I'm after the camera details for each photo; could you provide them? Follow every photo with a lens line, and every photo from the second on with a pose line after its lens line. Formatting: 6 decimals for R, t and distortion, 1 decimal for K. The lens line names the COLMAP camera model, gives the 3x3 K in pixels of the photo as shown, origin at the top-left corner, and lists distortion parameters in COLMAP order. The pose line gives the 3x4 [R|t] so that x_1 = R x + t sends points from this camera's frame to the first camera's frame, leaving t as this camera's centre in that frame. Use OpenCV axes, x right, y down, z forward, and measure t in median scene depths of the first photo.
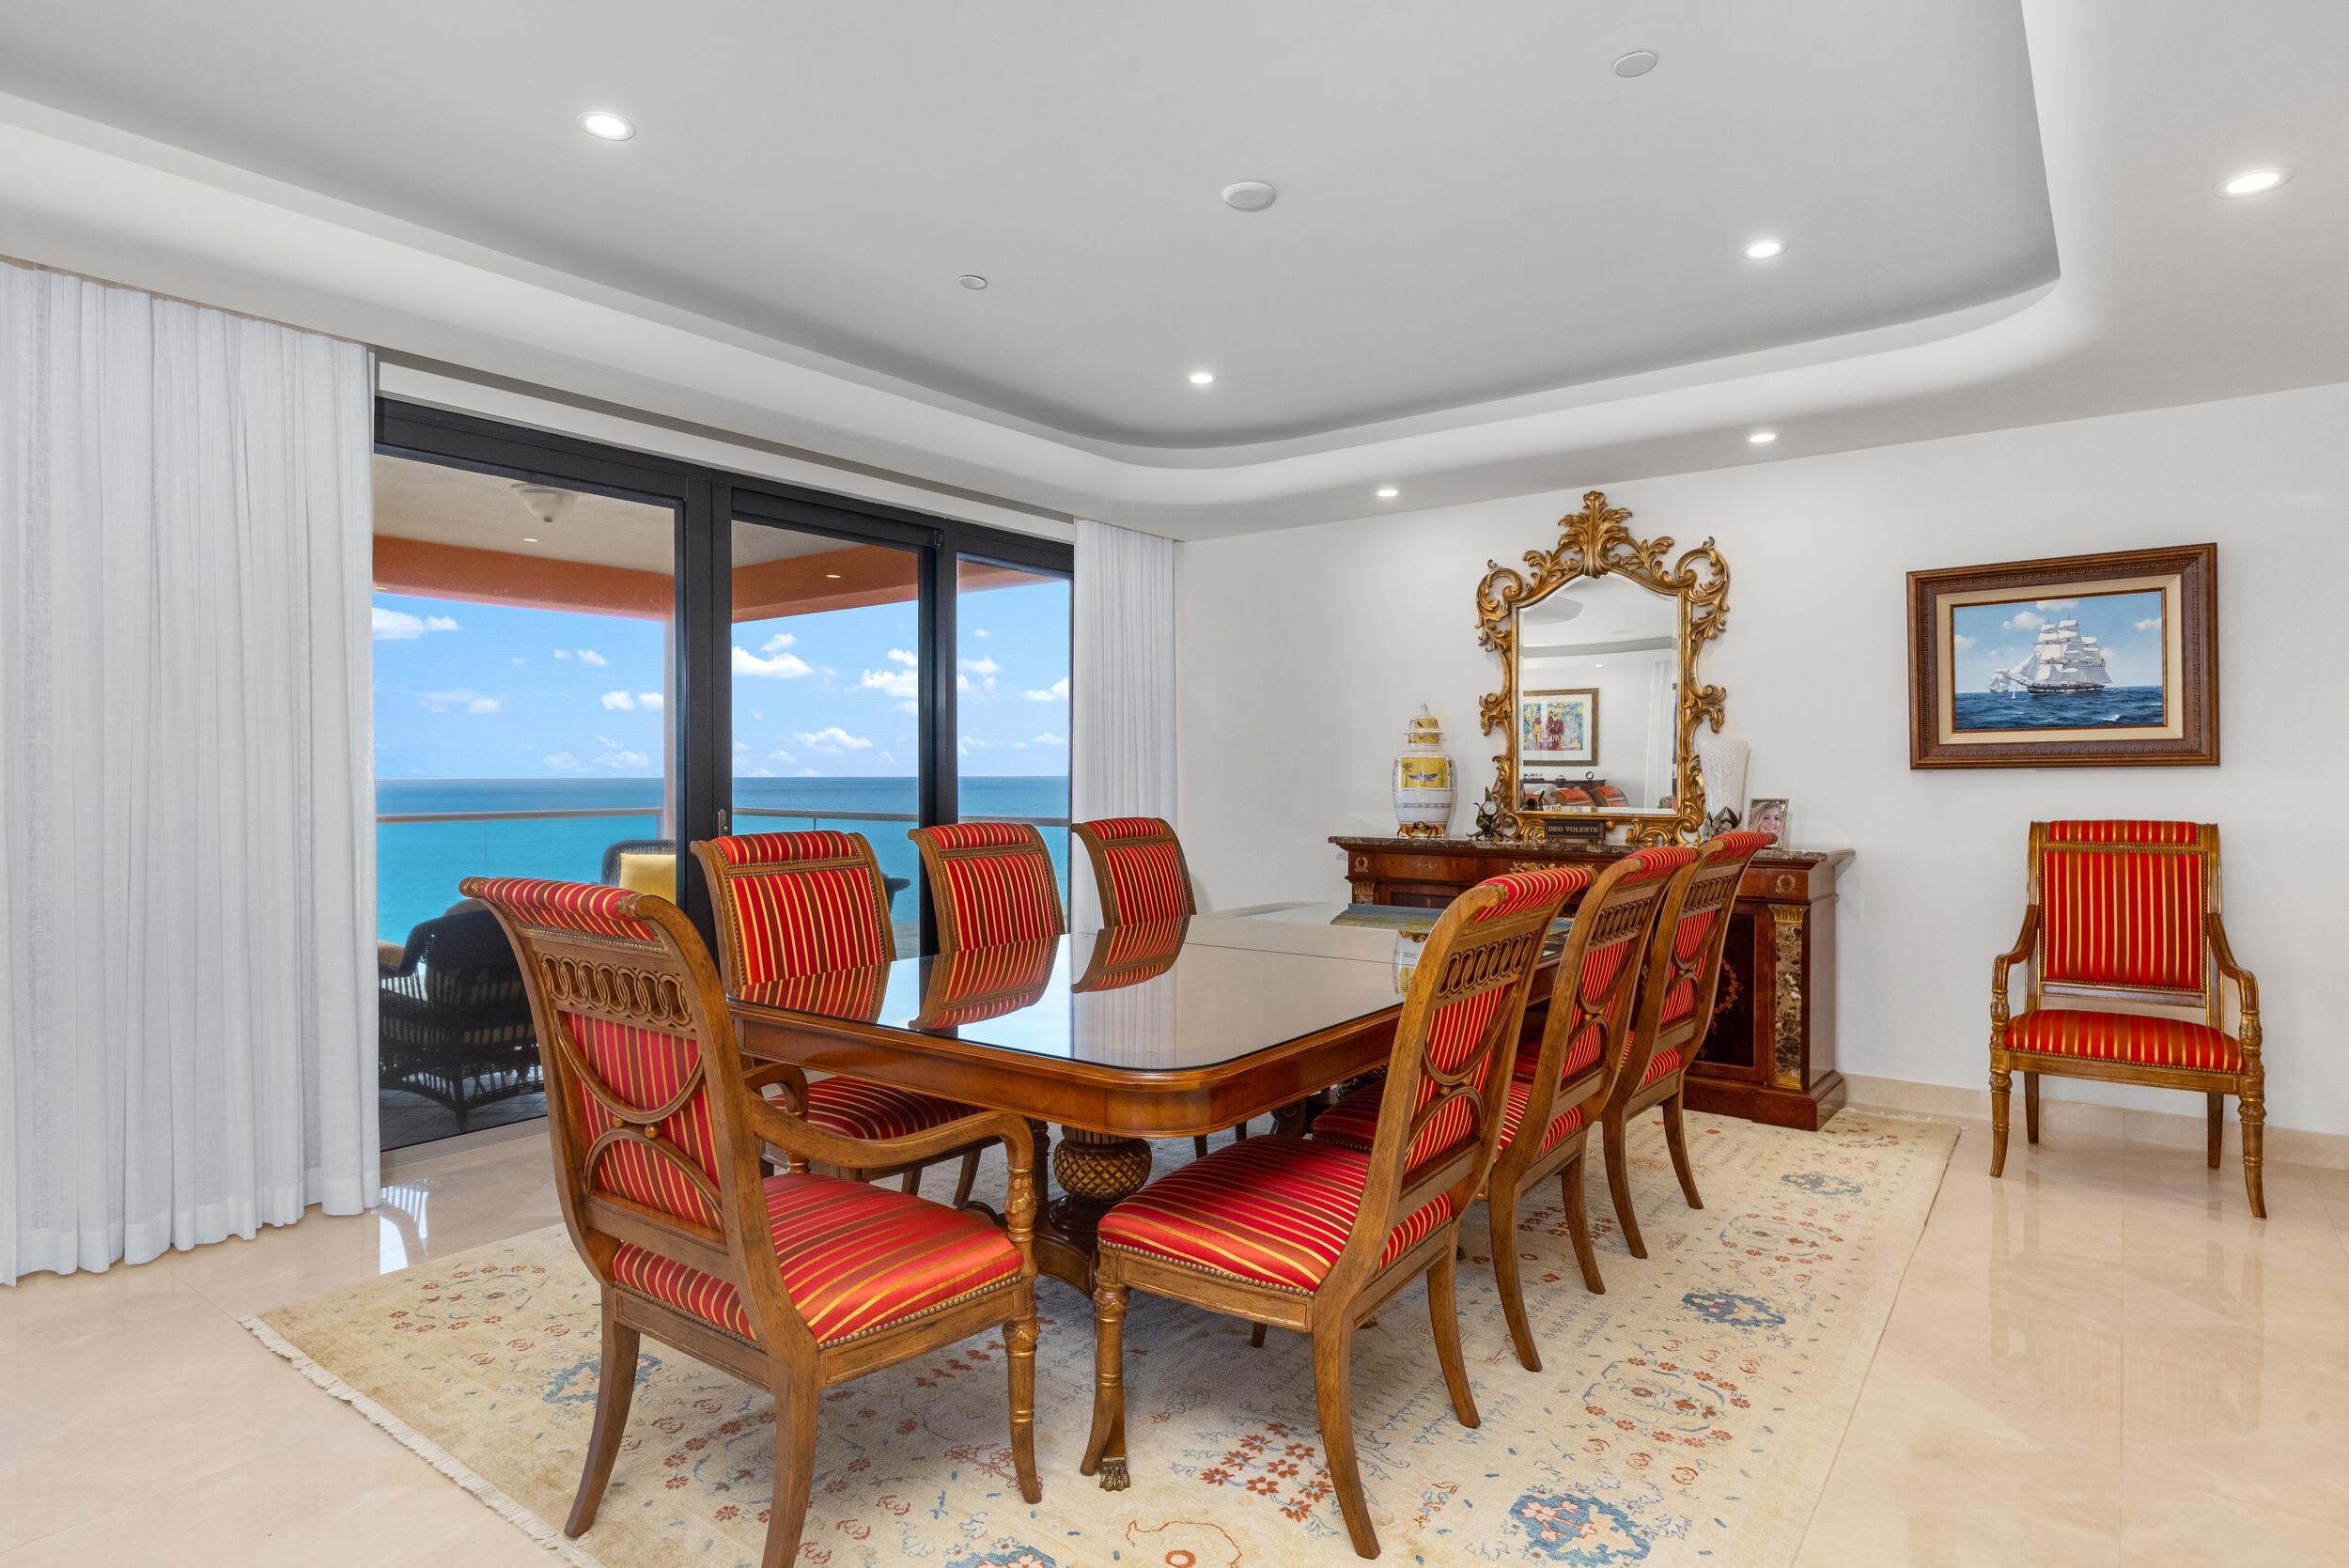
lens RADIAL K [[1299.3, 0, 1148.3], [0, 1299.3, 771.0], [0, 0, 1]] dist [0.000763, 0.000105]
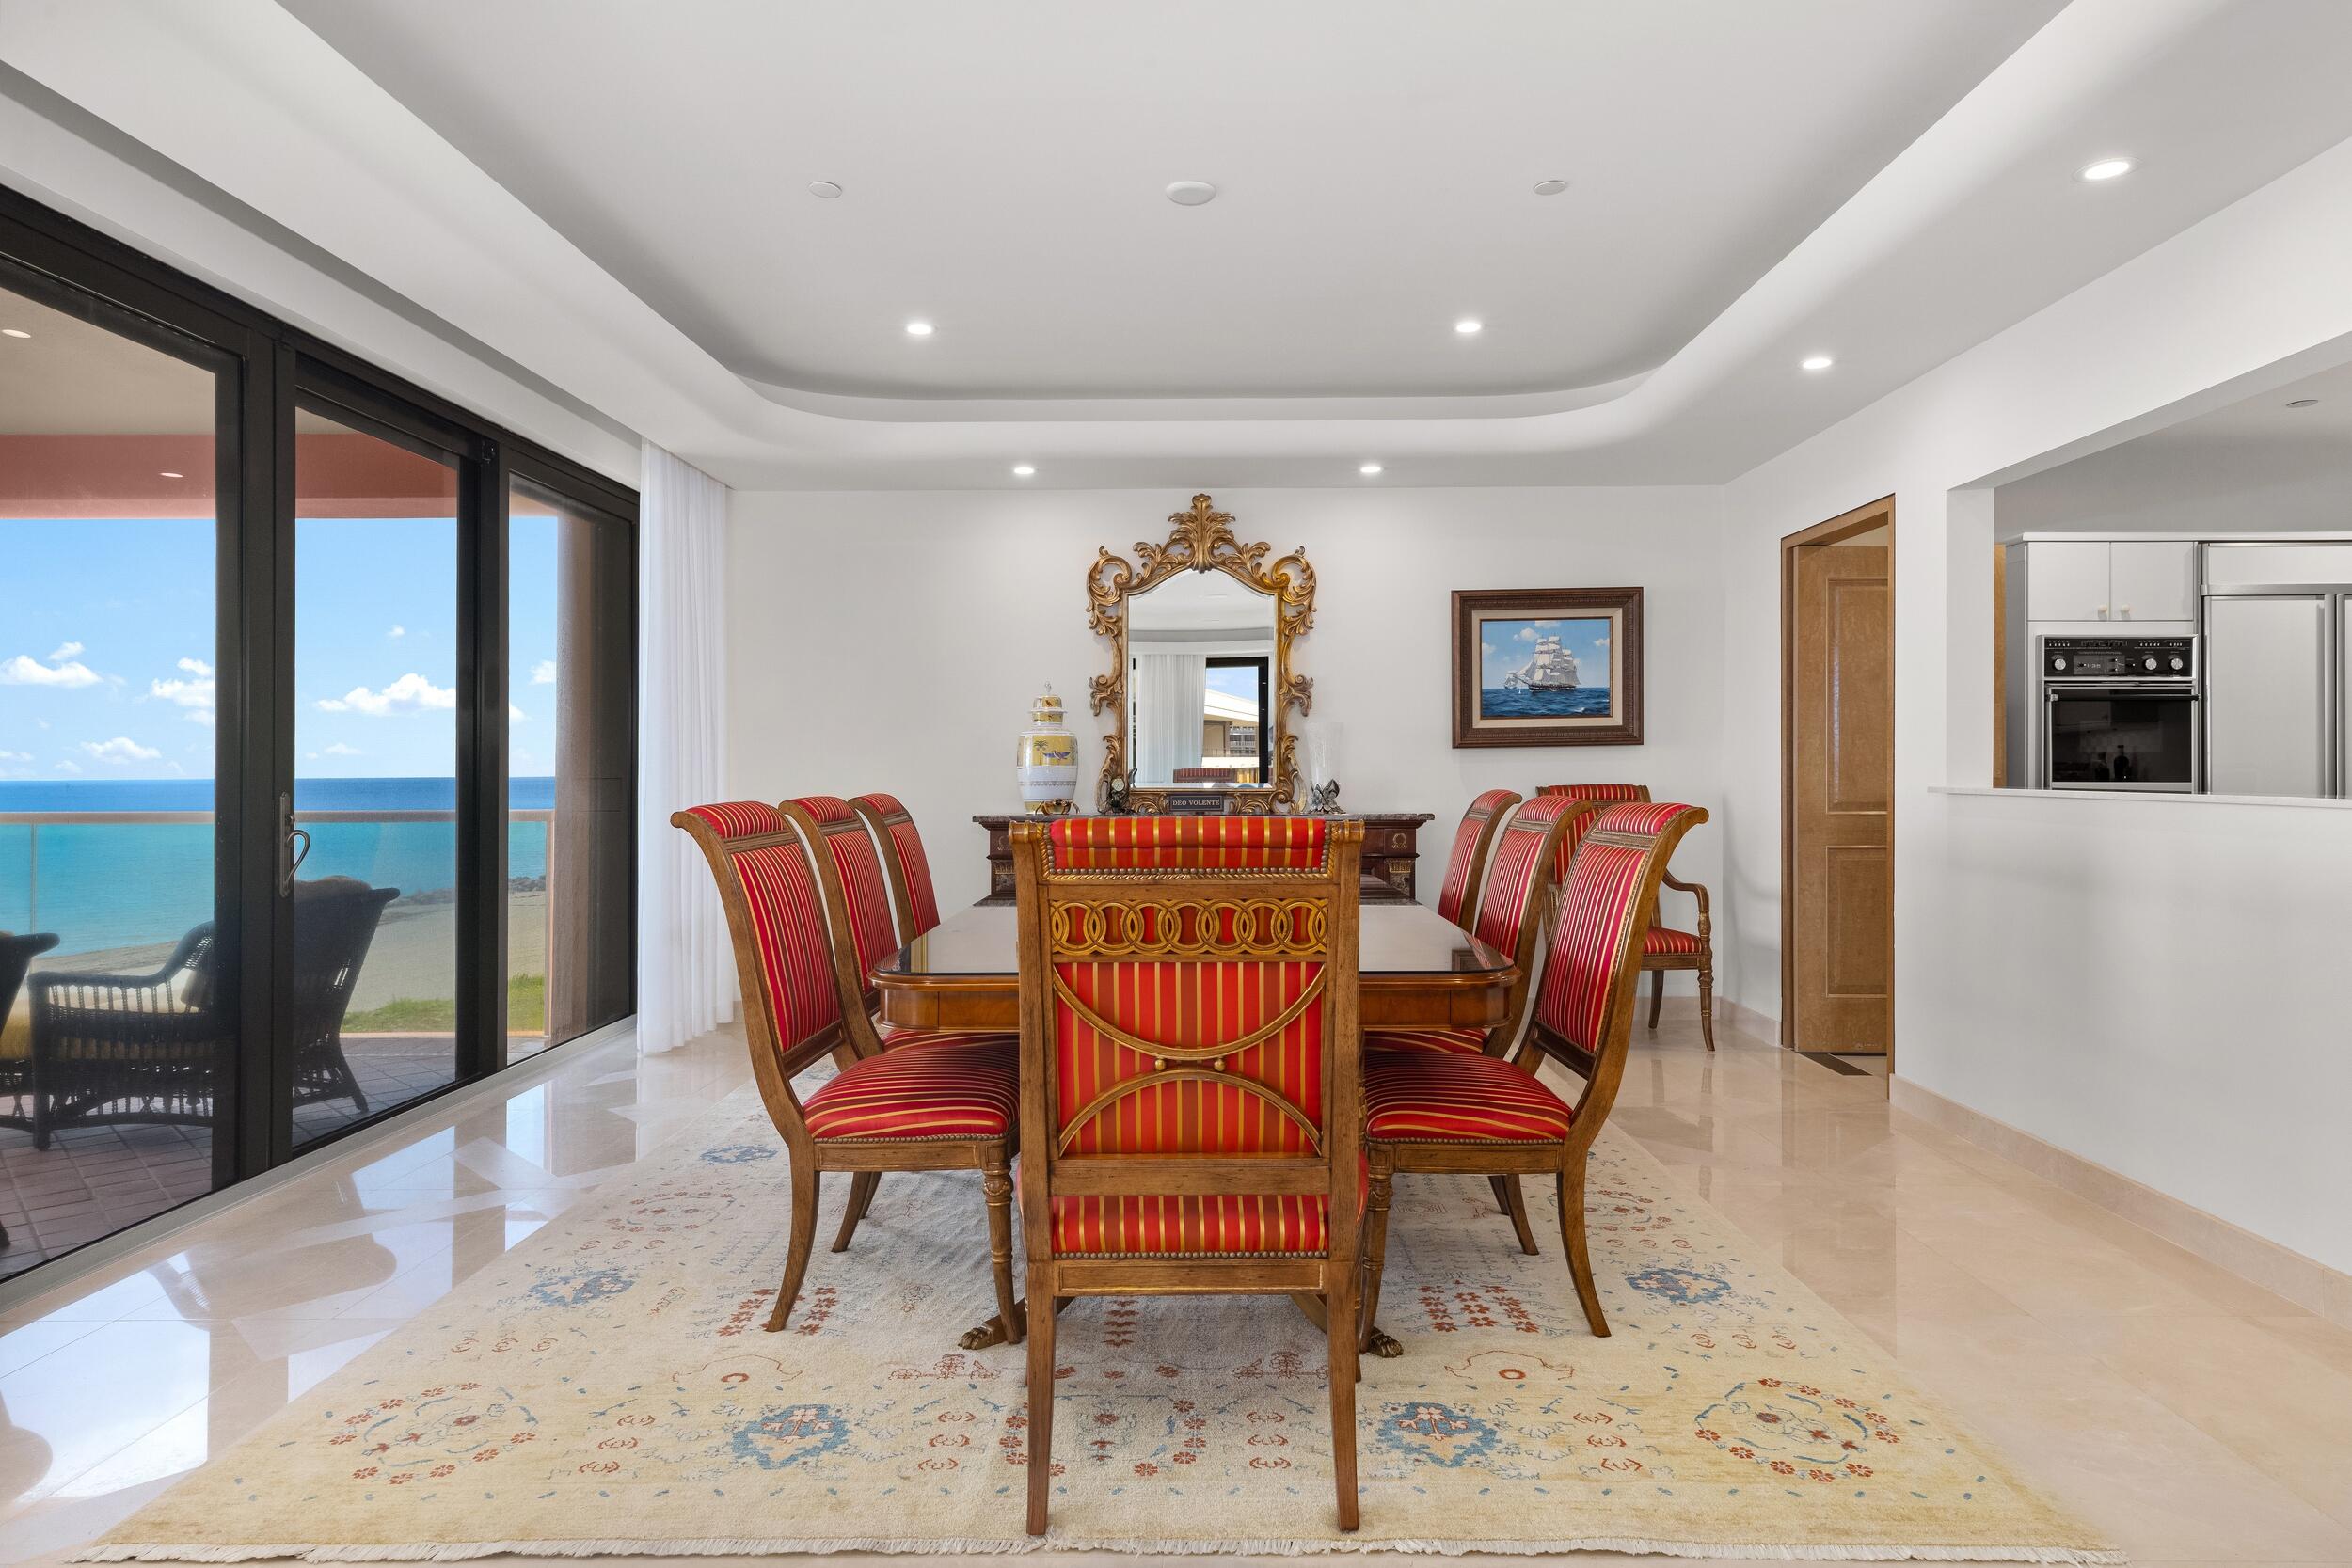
lens RADIAL K [[1431.0, 0, 1225.0], [0, 1431.0, 757.0], [0, 0, 1]] dist [0.011996, -0.000971]
pose [[0.787436, 0.003502, 0.616386, -0.413235], [0.002575, 0.999956, -0.008972, 0.018181], [-0.616391, 0.008652, 0.787393, 0.045191]]
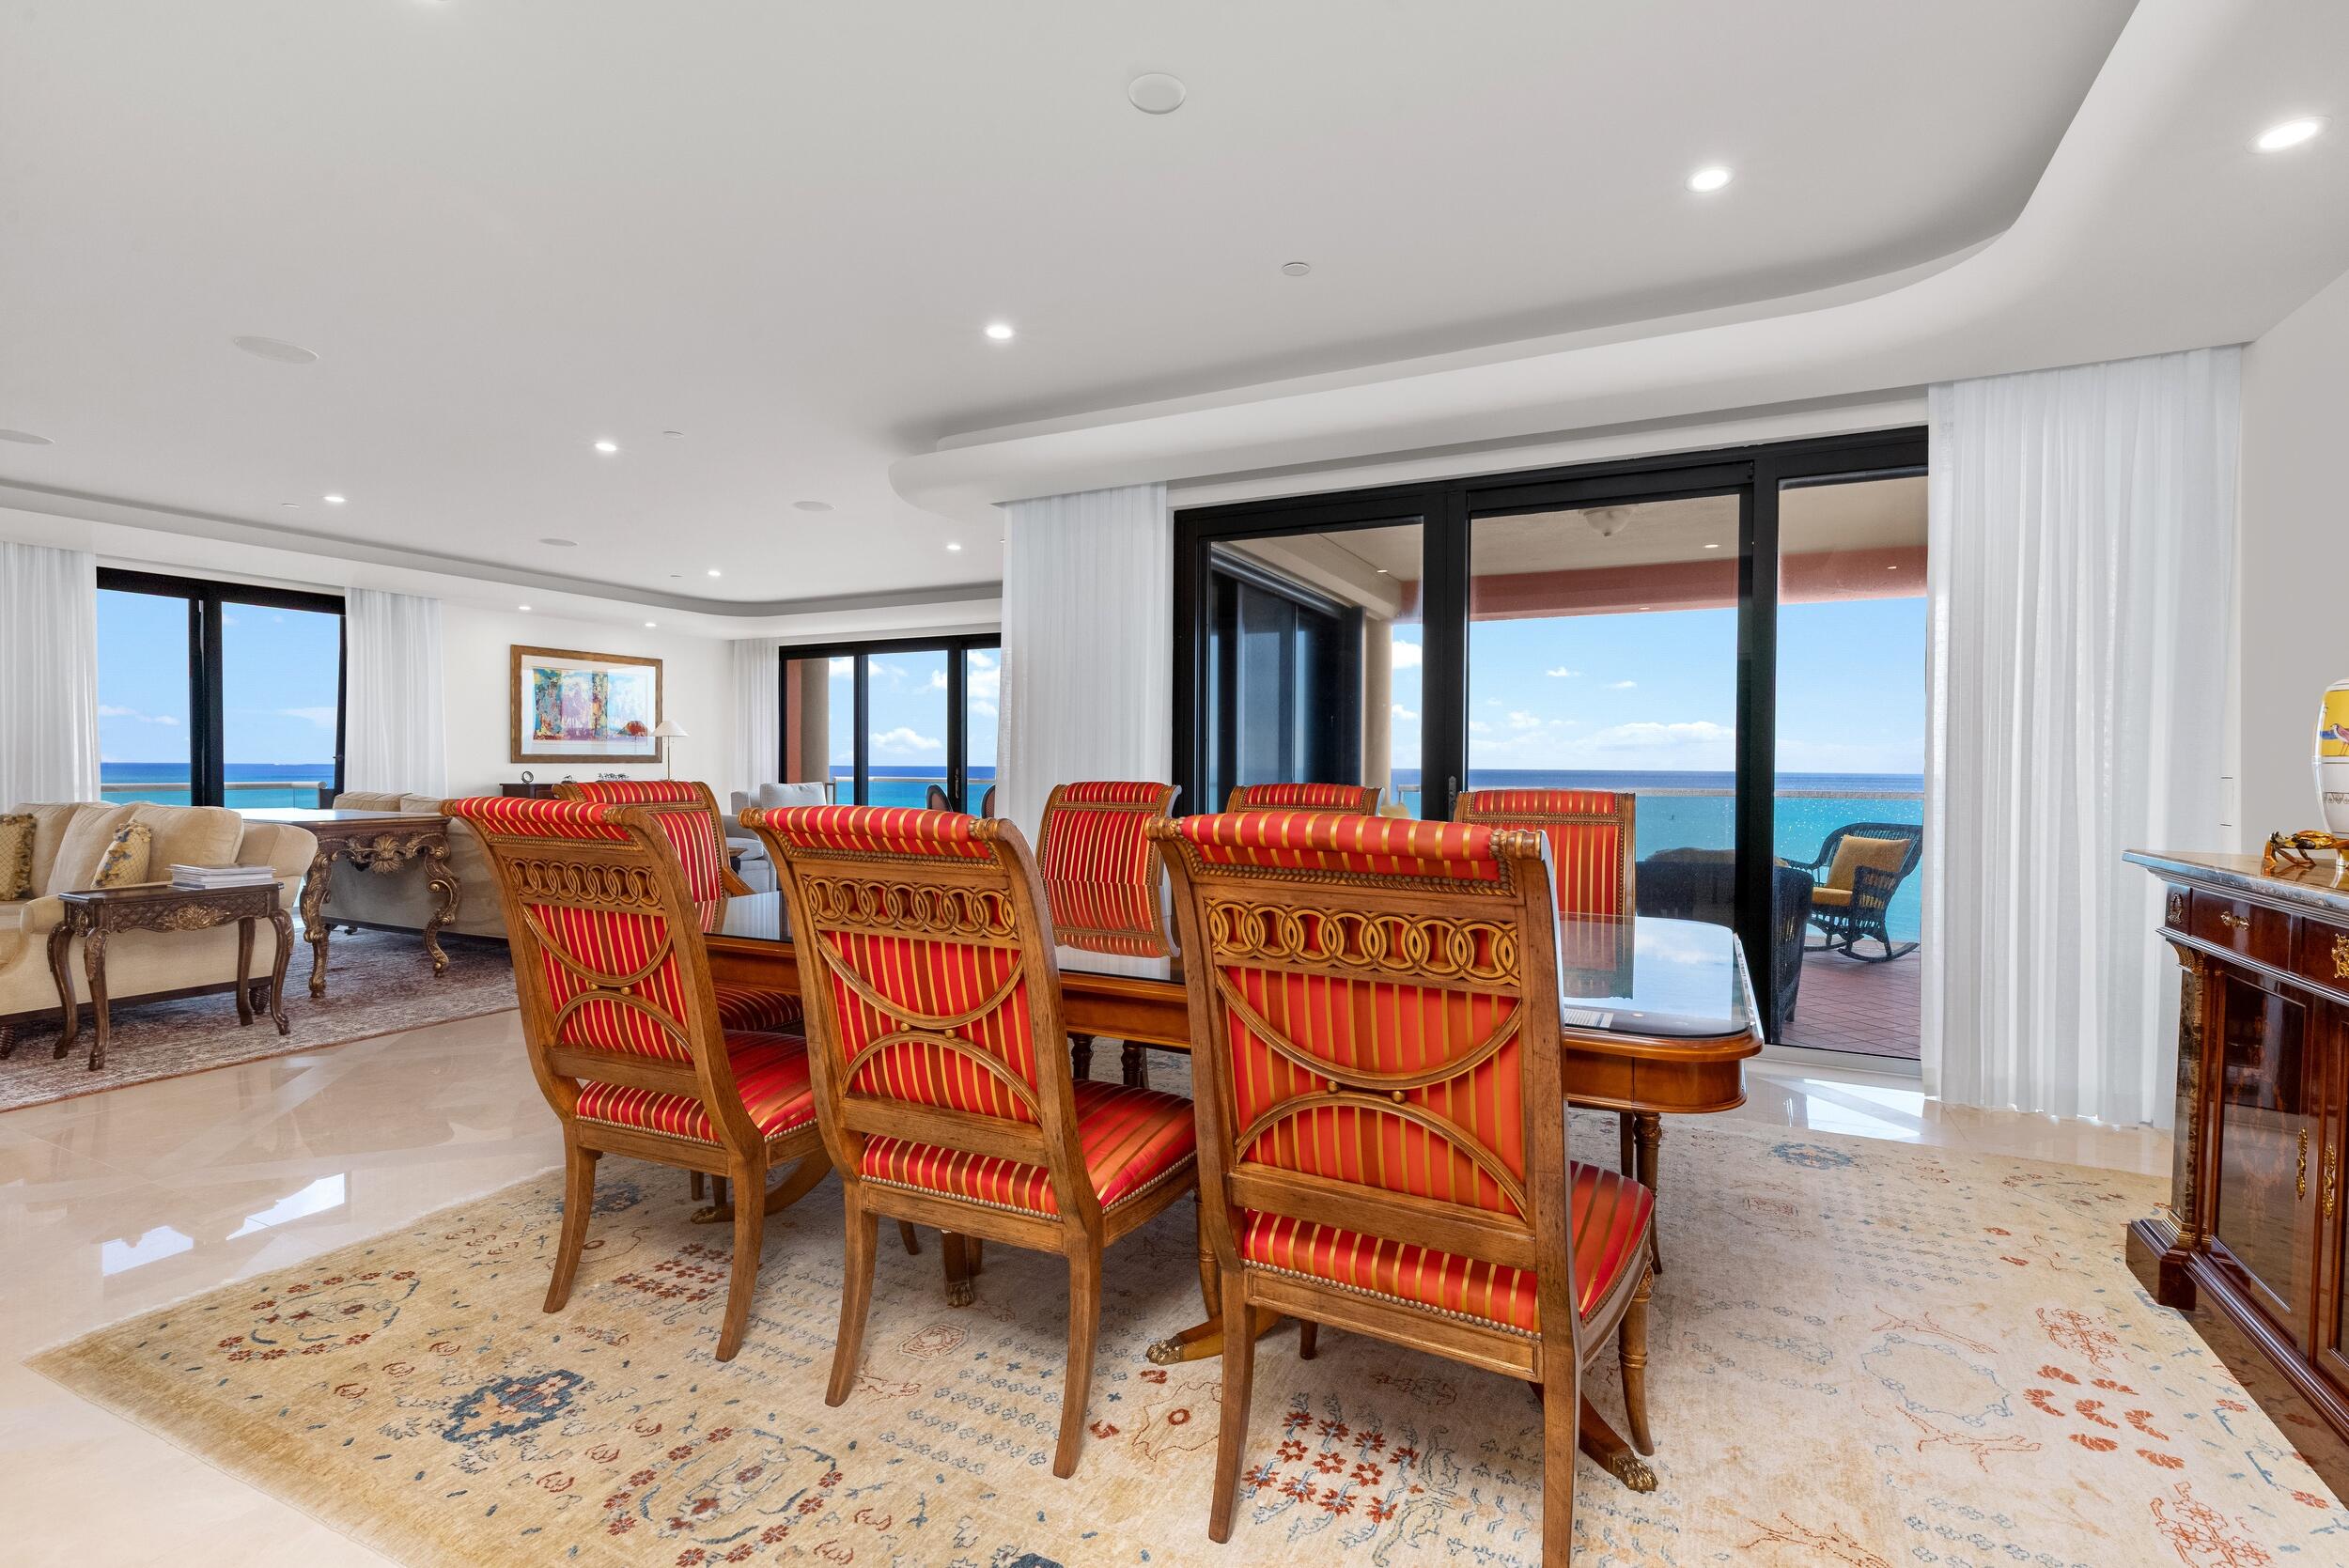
lens RADIAL K [[1092.5, 0, 1189.3], [0, 1092.5, 777.9], [0, 0, 1]] dist [0.001058, -0.000004]
pose [[0.176397, 0.012345, -0.984242, 0.564719], [-0.004582, 0.999921, 0.011720, 0.018721], [0.984308, 0.002442, 0.176440, 0.593903]]
